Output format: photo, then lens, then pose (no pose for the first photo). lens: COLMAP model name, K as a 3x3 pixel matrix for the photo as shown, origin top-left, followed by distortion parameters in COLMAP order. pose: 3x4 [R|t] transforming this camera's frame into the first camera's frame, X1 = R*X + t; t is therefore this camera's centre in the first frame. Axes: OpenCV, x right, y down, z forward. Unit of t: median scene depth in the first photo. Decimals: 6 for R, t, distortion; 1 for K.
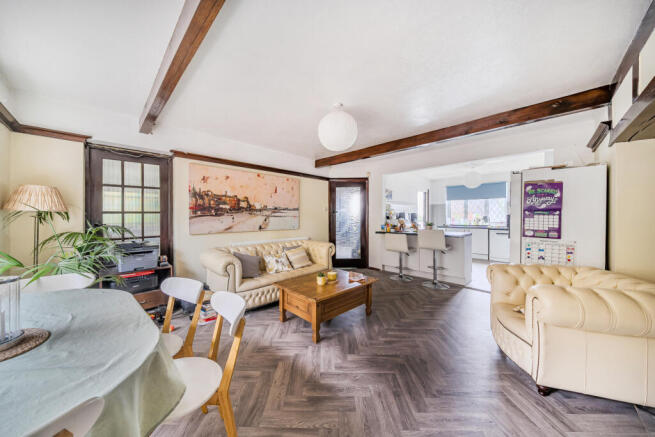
lens RADIAL K [[223.7, 0, 323.8], [0, 223.7, 215.7], [0, 0, 1]] dist [-0.008952, -0.000197]
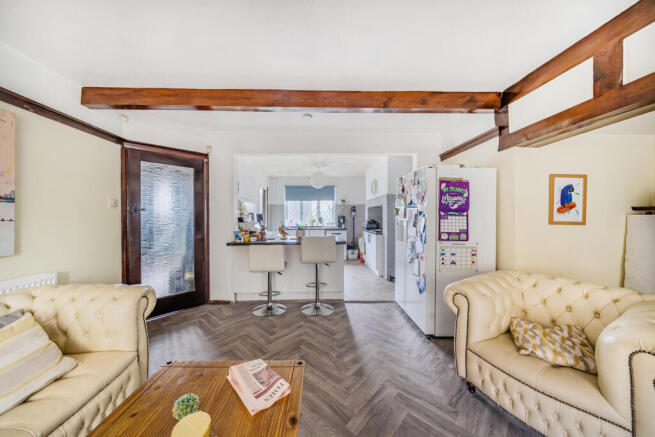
lens RADIAL K [[223.7, 0, 324.3], [0, 223.7, 217.6], [0, 0, 1]] dist [-0.008952, -0.000197]
pose [[0.689330, -0.002792, 0.724442, -0.030096], [0.001042, 0.999995, 0.002862, 0.000466], [-0.724447, -0.001218, 0.689330, 0.456517]]
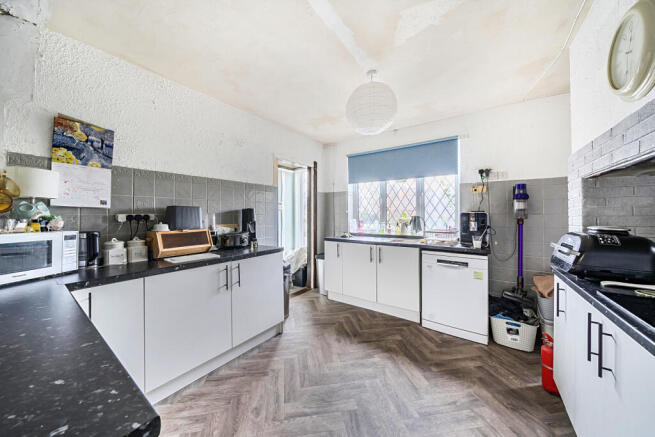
lens RADIAL K [[223.7, 0, 330.4], [0, 223.7, 212.4], [0, 0, 1]] dist [-0.008952, -0.000197]
pose [[0.986145, -0.005680, 0.165791, 0.833009], [0.005773, 0.999983, -0.000083, -0.010219], [-0.165787, 0.001039, 0.986161, 1.017676]]
